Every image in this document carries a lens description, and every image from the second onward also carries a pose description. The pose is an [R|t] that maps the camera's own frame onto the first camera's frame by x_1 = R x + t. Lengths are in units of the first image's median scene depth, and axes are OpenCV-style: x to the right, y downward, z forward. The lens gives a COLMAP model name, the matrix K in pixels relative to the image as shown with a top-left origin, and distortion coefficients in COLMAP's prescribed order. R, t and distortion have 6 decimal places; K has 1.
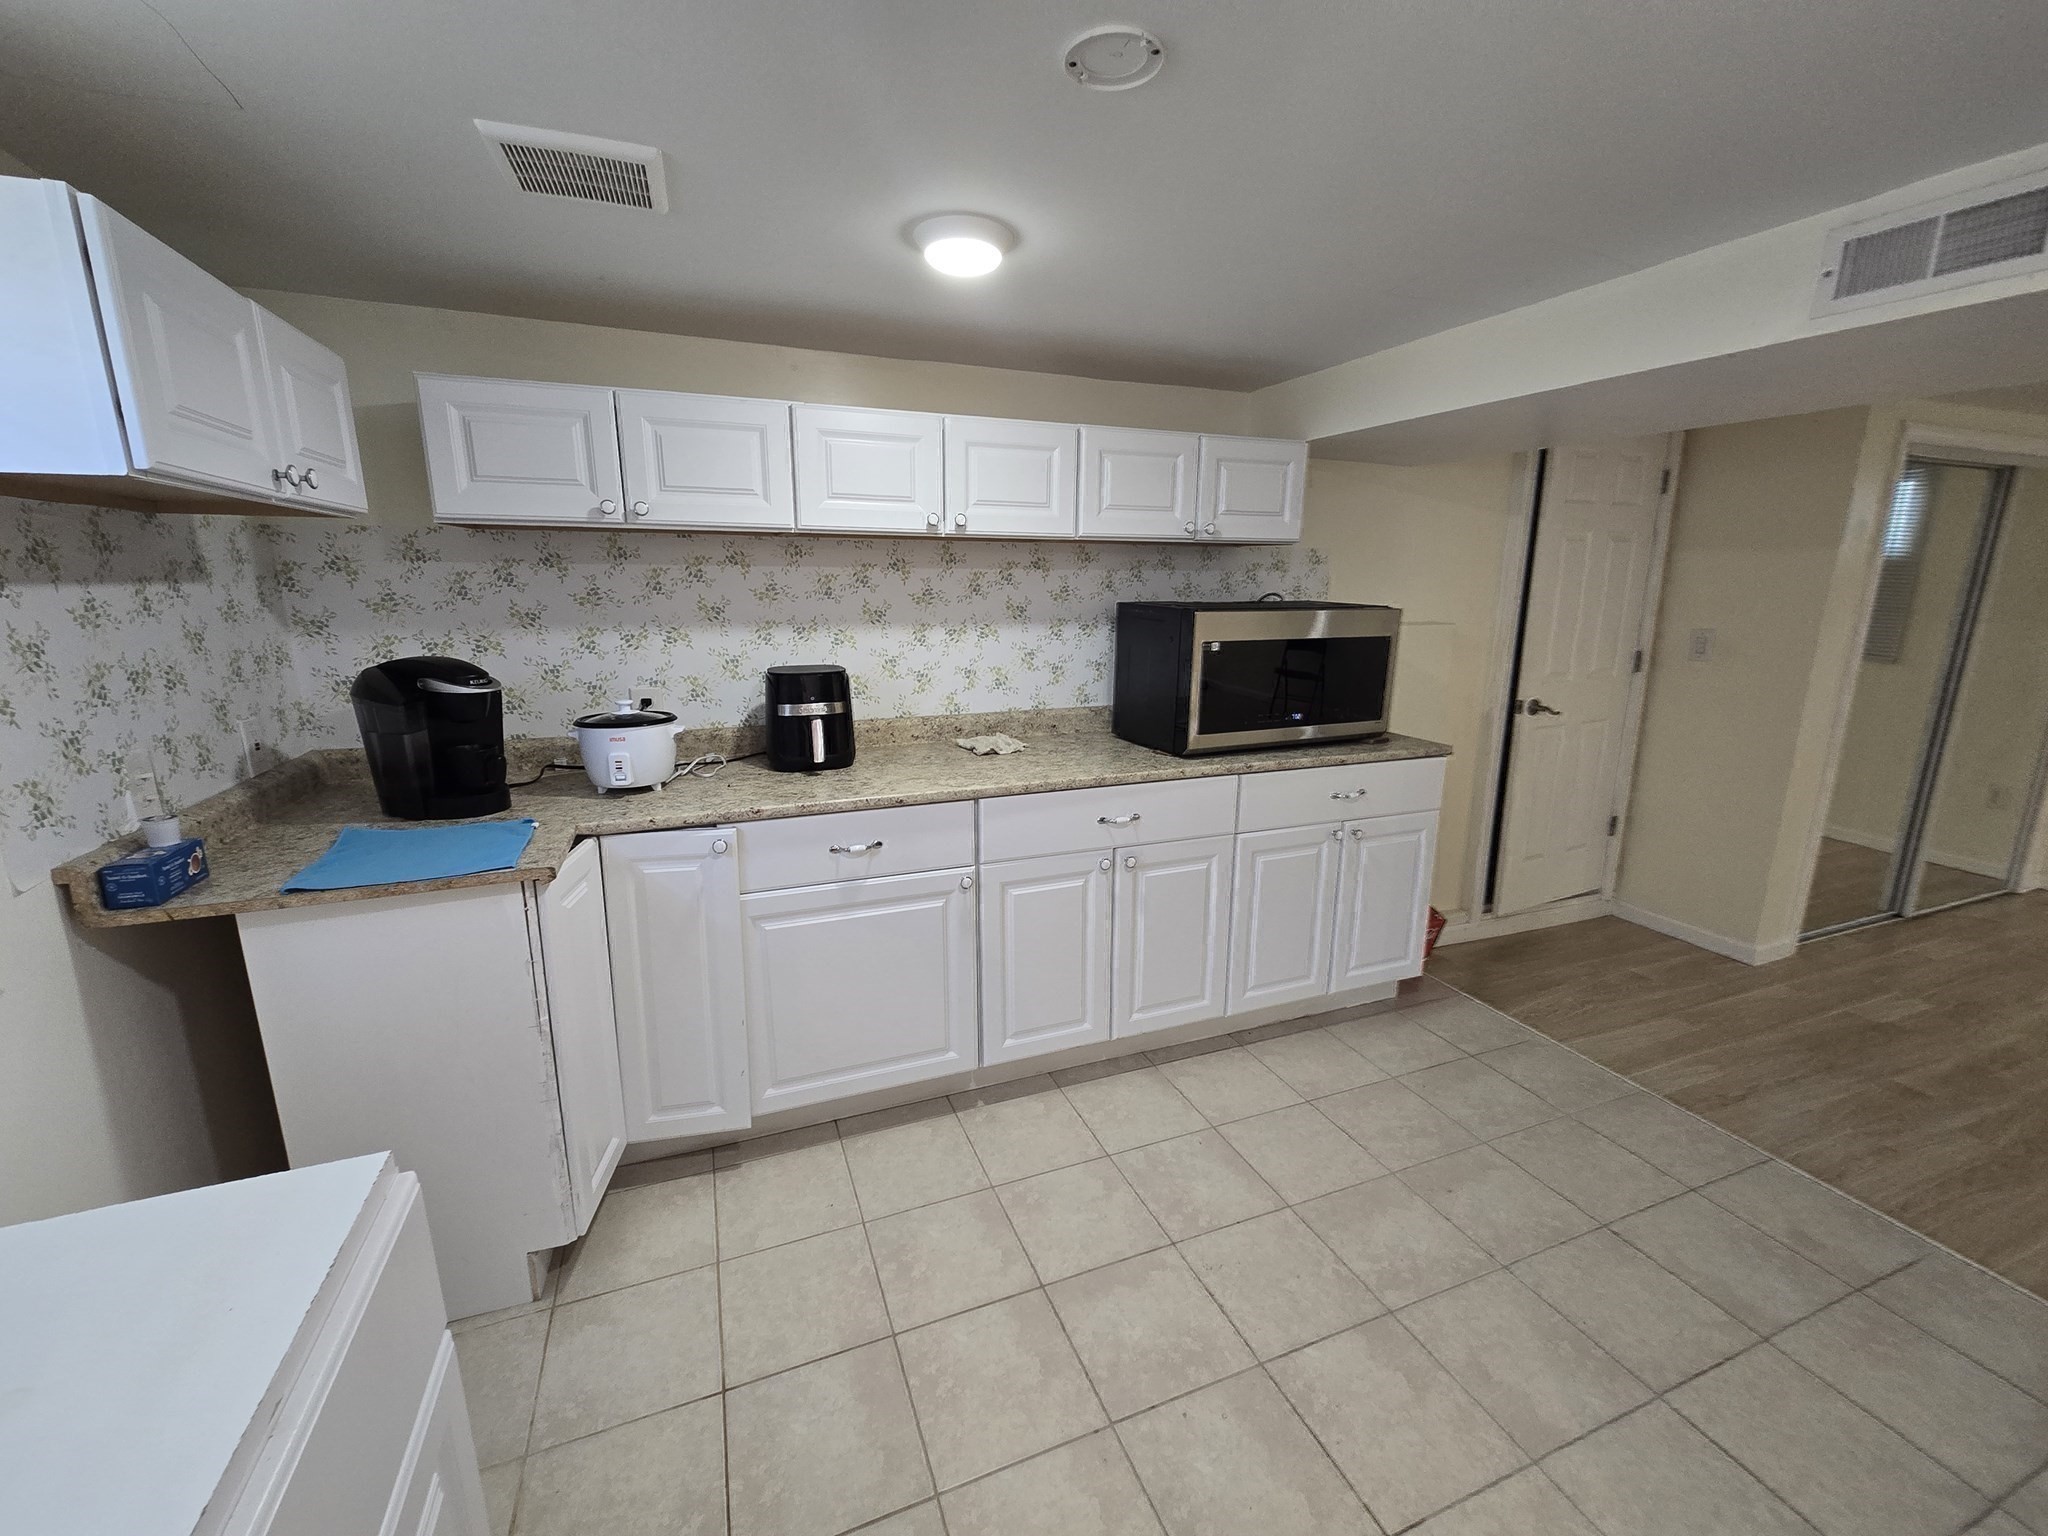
lens RADIAL K [[842.7, 0, 1014.8], [0, 842.7, 780.7], [0, 0, 1]] dist [-0.001279, 0.000723]
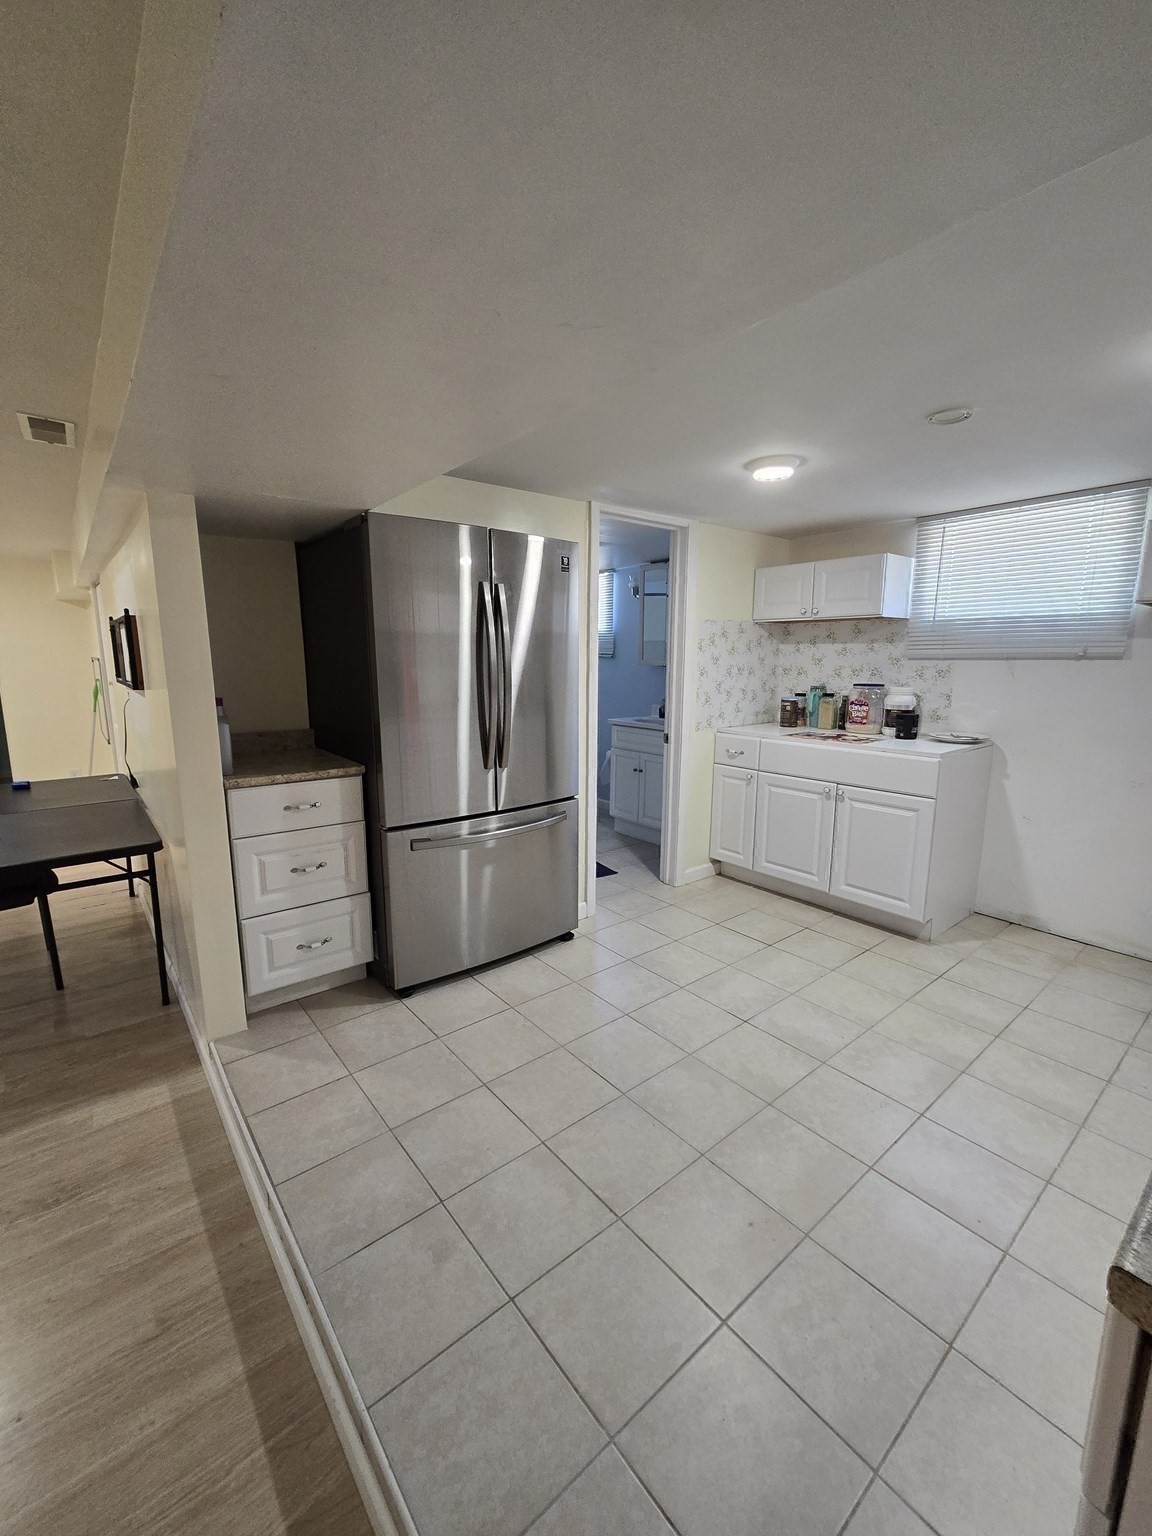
lens RADIAL K [[632.0, 0, 570.5], [0, 632.0, 771.4], [0, 0, 1]] dist [-0.001279, 0.000723]
pose [[-0.952748, 0.051719, -0.299325, 1.014268], [-0.072928, 0.917633, 0.390681, -0.314182], [0.294876, 0.394050, -0.870501, 1.523725]]
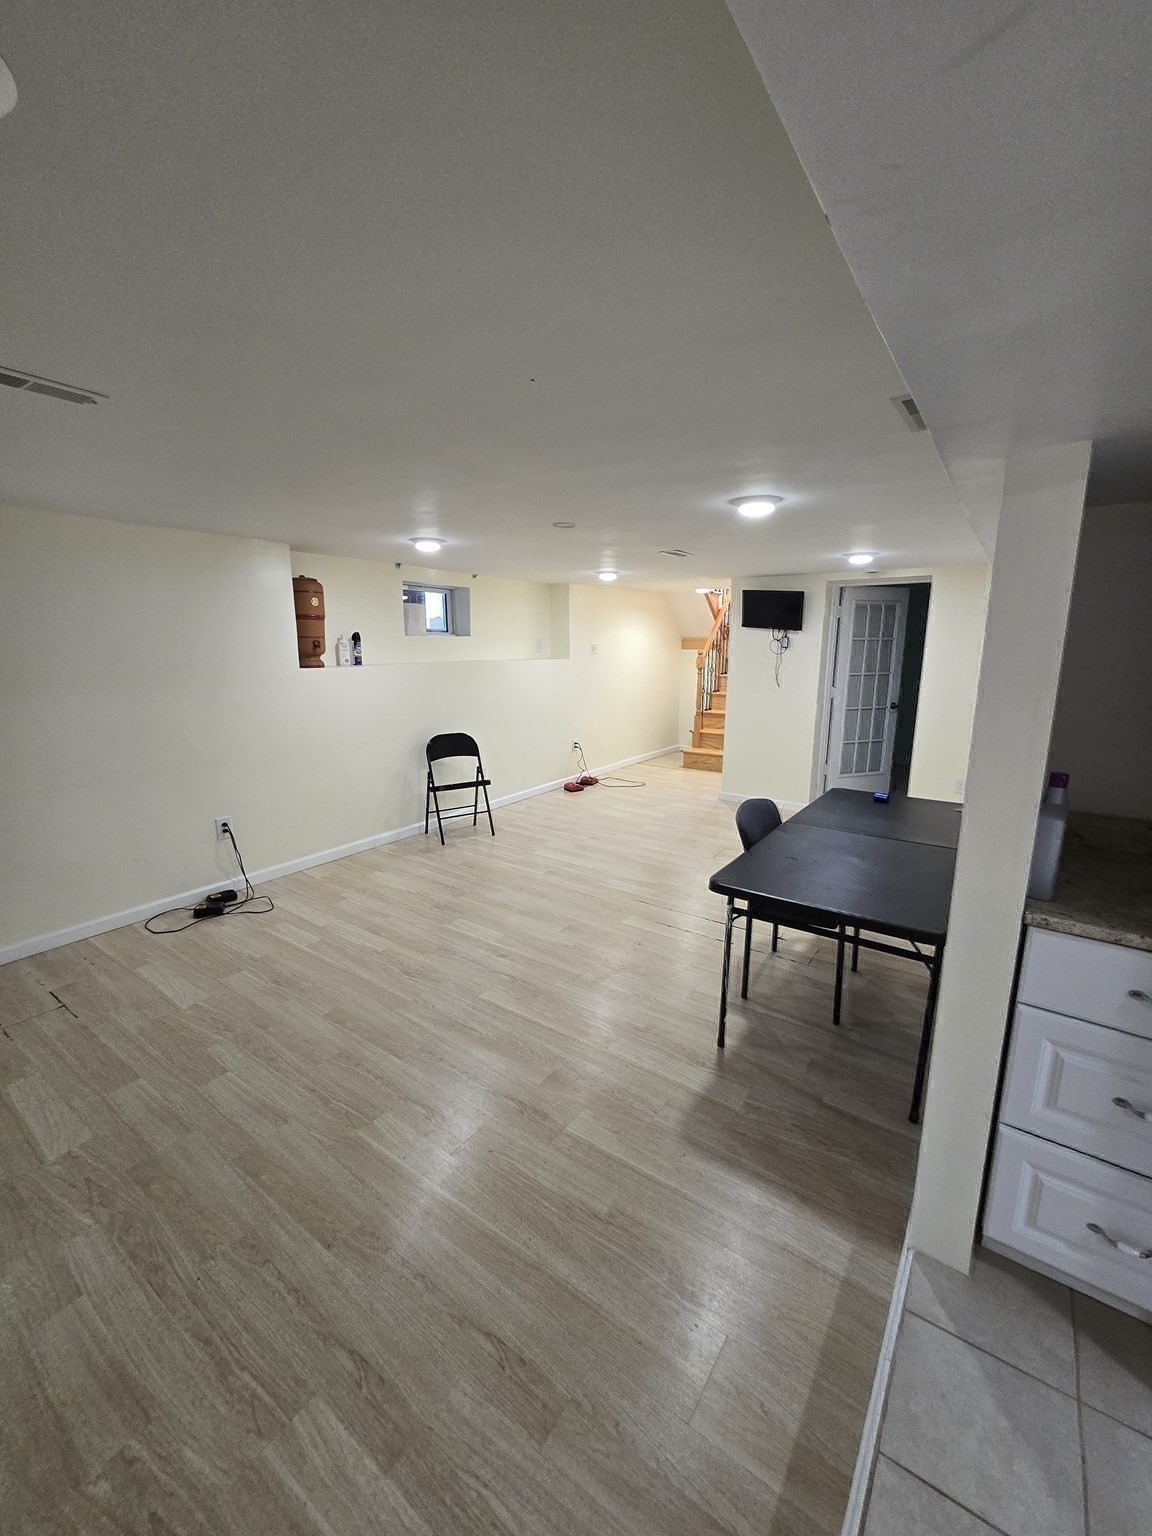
lens RADIAL K [[632.0, 0, 573.8], [0, 632.0, 765.9], [0, 0, 1]] dist [-0.001279, 0.000723]
pose [[-0.552282, -0.164281, 0.817310, 0.997758], [0.186761, 0.931091, 0.313352, -0.271146], [-0.812468, 0.325701, -0.483544, 1.037285]]
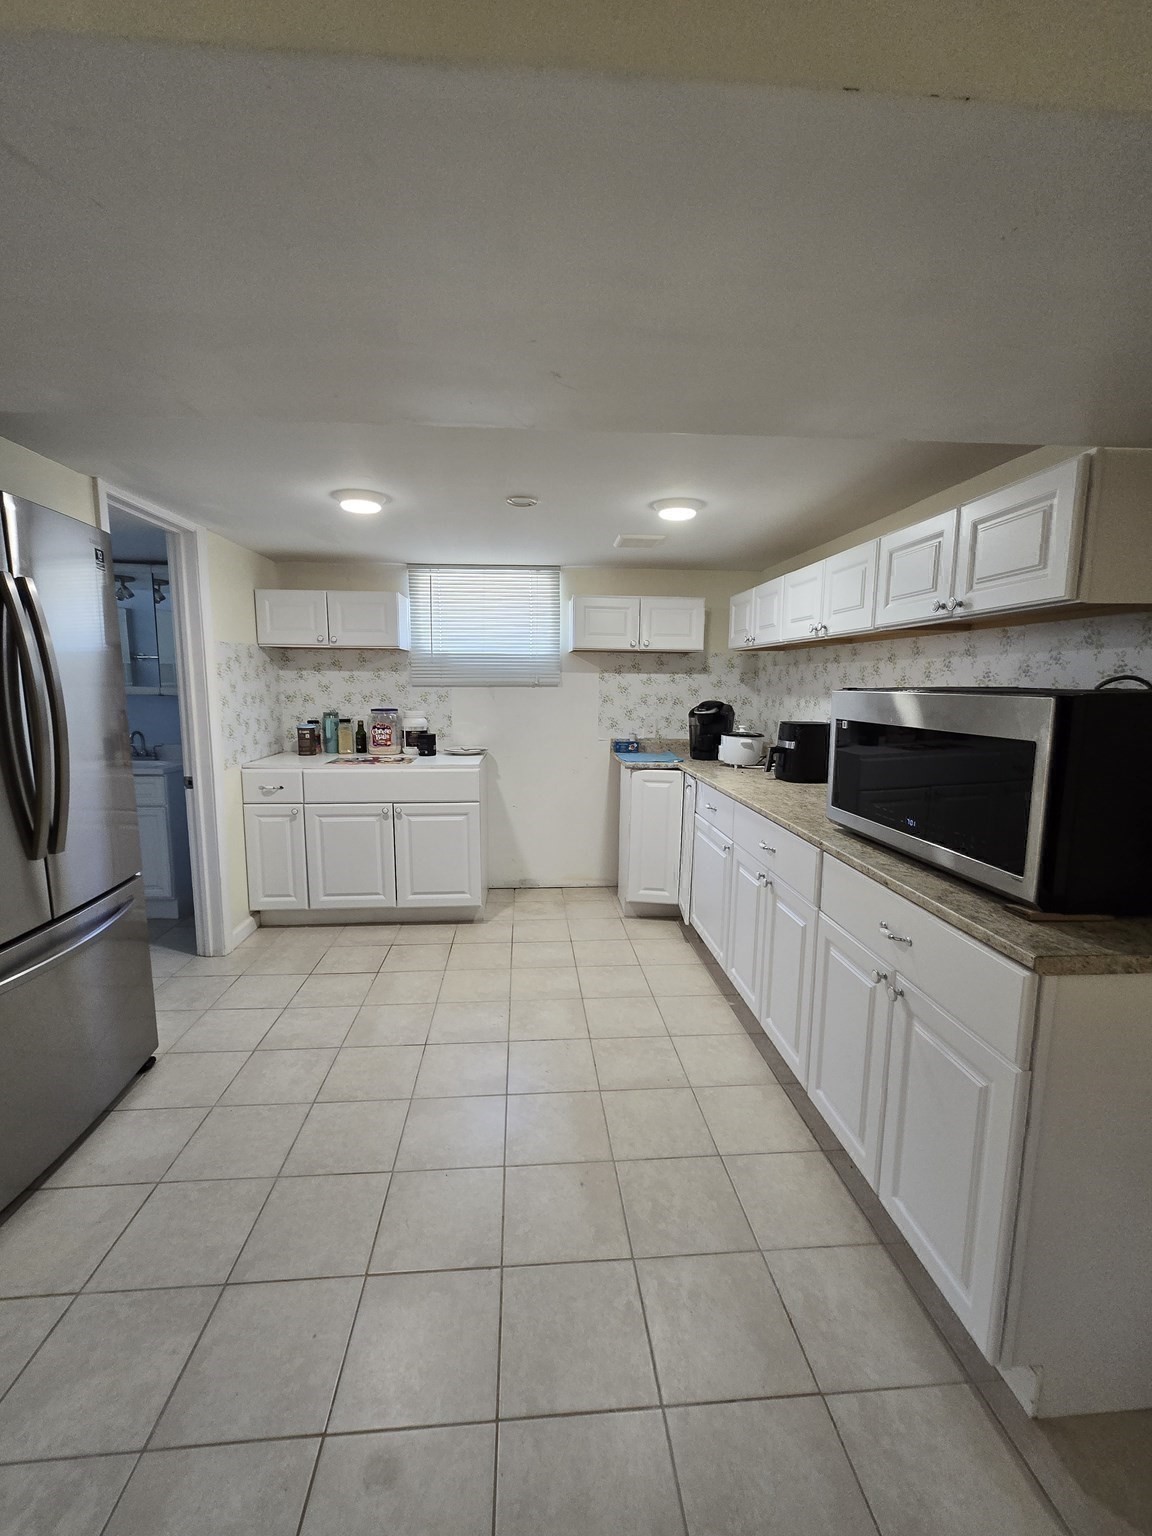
lens RADIAL K [[632.0, 0, 574.0], [0, 632.0, 771.5], [0, 0, 1]] dist [-0.001279, 0.000723]
pose [[-0.288460, 0.131662, -0.948397, 1.392040], [-0.228581, 0.952393, 0.201740, -0.239629], [0.929807, 0.274980, -0.244632, 1.156760]]
